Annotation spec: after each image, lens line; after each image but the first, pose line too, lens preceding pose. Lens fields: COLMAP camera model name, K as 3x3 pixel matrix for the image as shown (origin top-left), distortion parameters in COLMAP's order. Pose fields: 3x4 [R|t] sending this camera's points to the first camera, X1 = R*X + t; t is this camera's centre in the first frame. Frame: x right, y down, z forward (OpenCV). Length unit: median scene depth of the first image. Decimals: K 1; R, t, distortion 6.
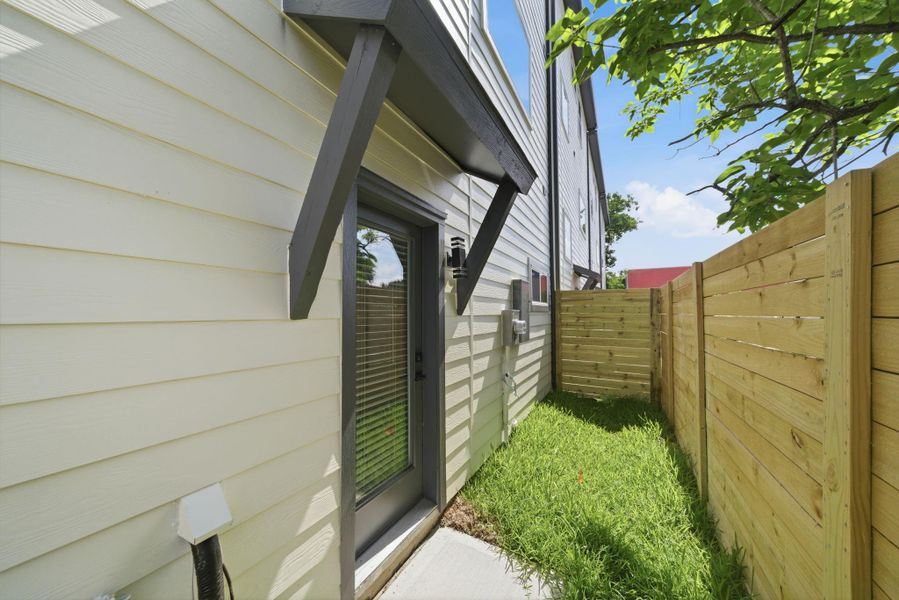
lens RADIAL K [[314.9, 0, 437.3], [0, 314.9, 301.5], [0, 0, 1]] dist [0.000142, 0.000032]
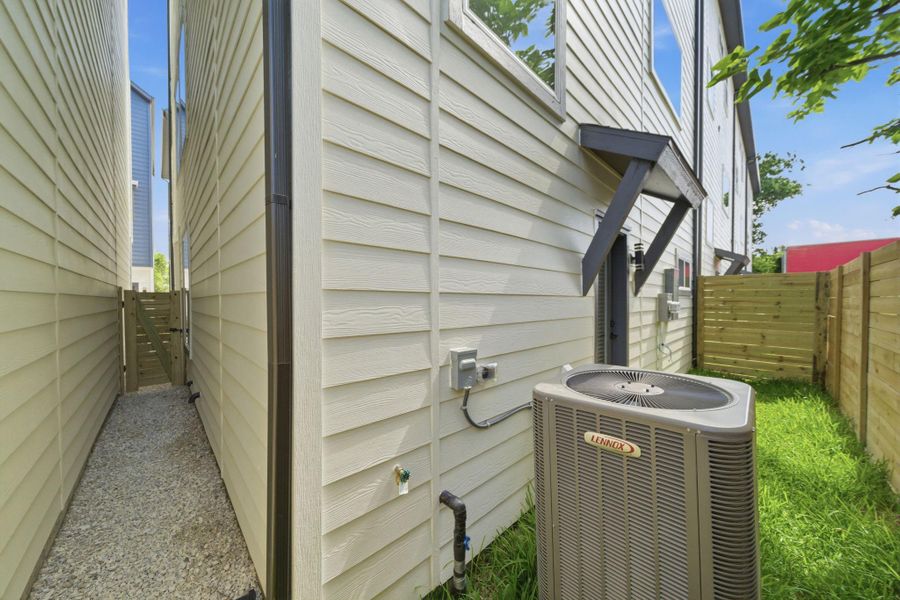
lens RADIAL K [[302.6, 0, 450.0], [0, 302.6, 300.0], [0, 0, 1]] dist [0.025787, -0.005611]
pose [[0.961098, 0.004790, -0.276167, -0.204891], [0.006520, 0.999178, 0.040021, -0.001008], [0.276131, -0.040264, 0.960276, -0.327794]]
